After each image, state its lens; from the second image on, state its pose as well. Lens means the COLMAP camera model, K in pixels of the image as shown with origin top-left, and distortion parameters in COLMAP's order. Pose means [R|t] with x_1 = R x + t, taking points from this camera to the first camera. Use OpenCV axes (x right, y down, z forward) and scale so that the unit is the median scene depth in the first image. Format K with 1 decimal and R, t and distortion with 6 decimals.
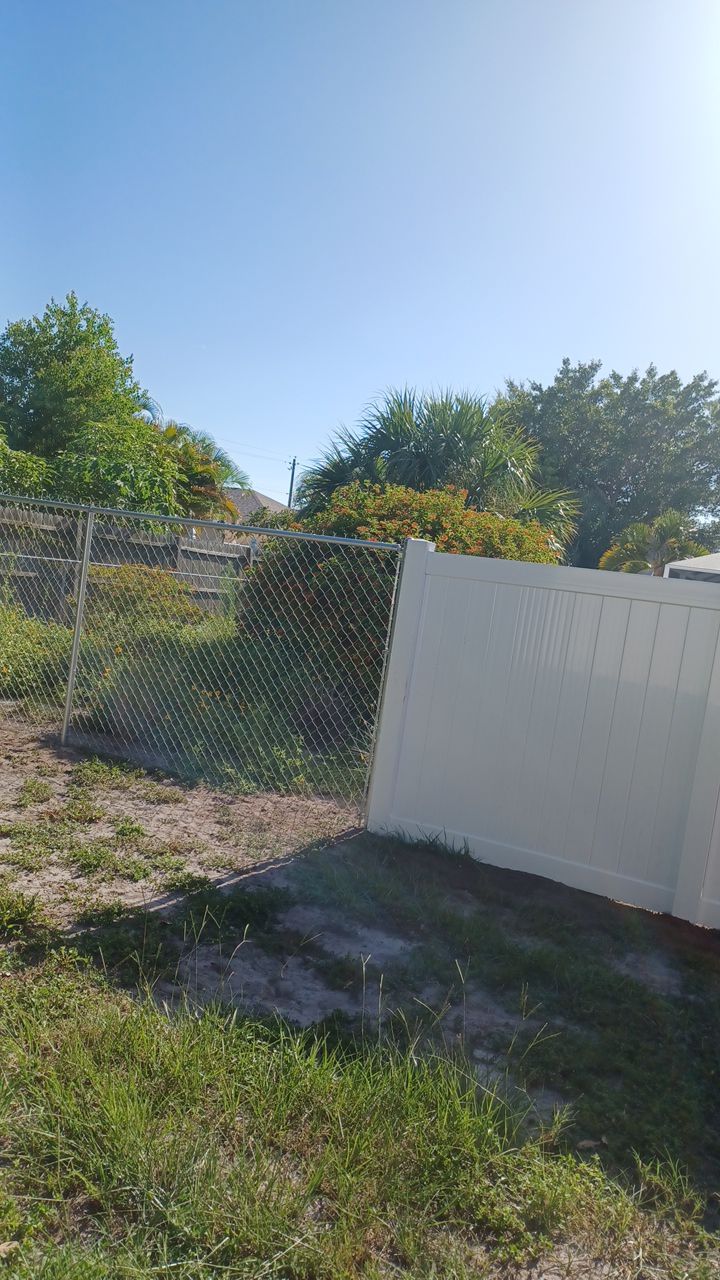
lens RADIAL K [[896.9, 0, 360.0], [0, 896.9, 640.0], [0, 0, 1]] dist [0.045932, -0.086236]
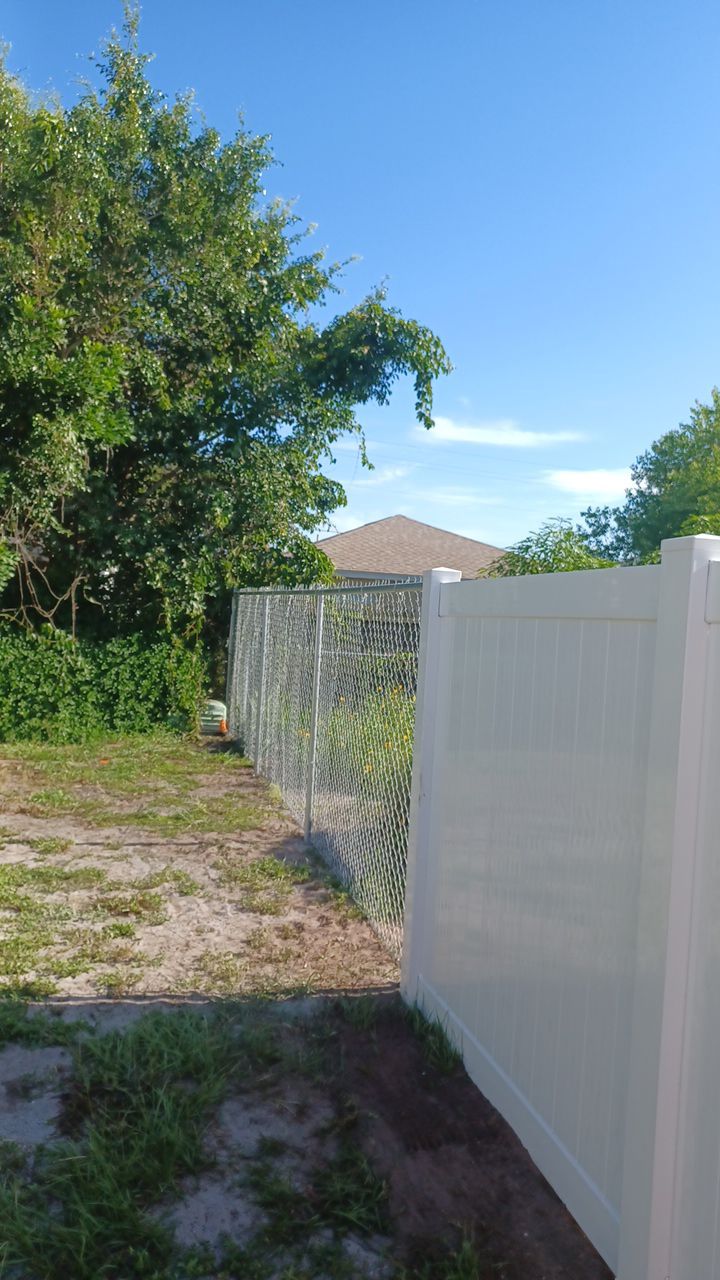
lens RADIAL K [[896.9, 0, 360.0], [0, 896.9, 640.0], [0, 0, 1]] dist [0.045932, -0.086236]
pose [[0.655344, -0.087766, -0.750214, 0.519802], [-0.011682, 0.991930, -0.126249, 0.026487], [0.755240, 0.091501, 0.649030, 0.467016]]
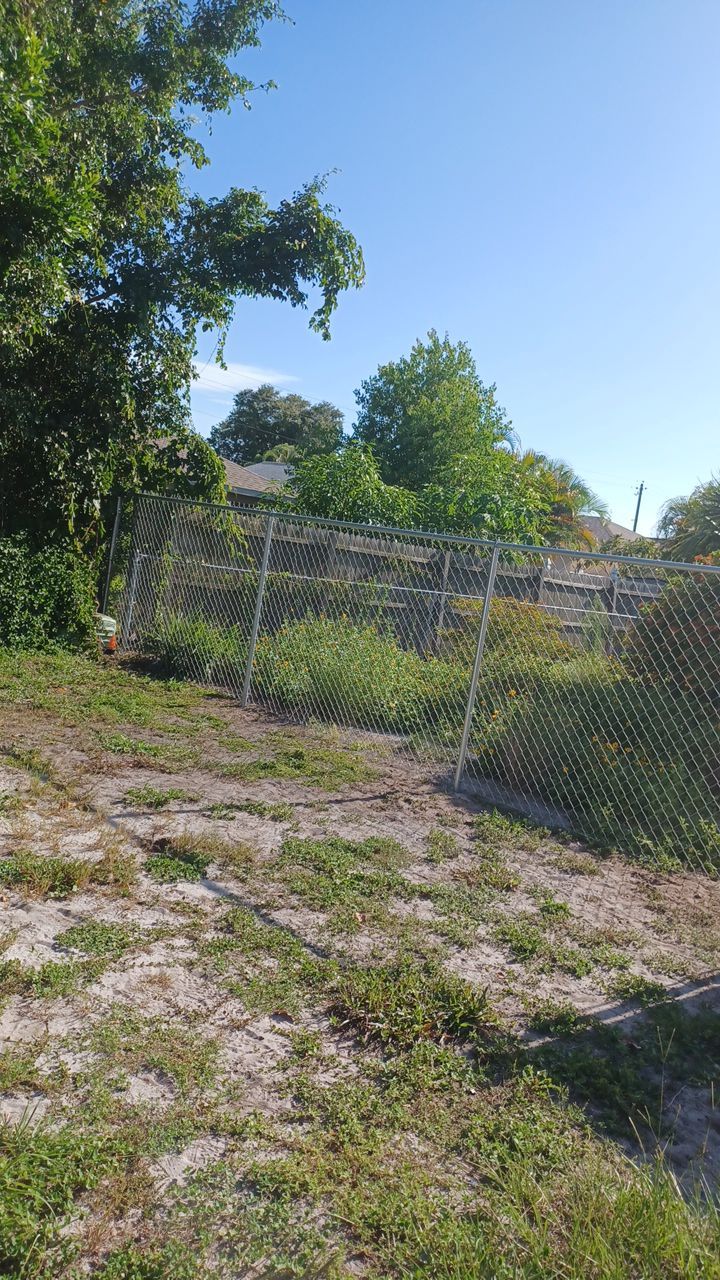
lens RADIAL K [[896.9, 0, 360.0], [0, 896.9, 640.0], [0, 0, 1]] dist [0.045932, -0.086236]
pose [[0.935469, 0.032615, -0.351900, -0.109811], [-0.043046, 0.998834, -0.021856, -0.021269], [0.350777, 0.035593, 0.935782, 0.073630]]
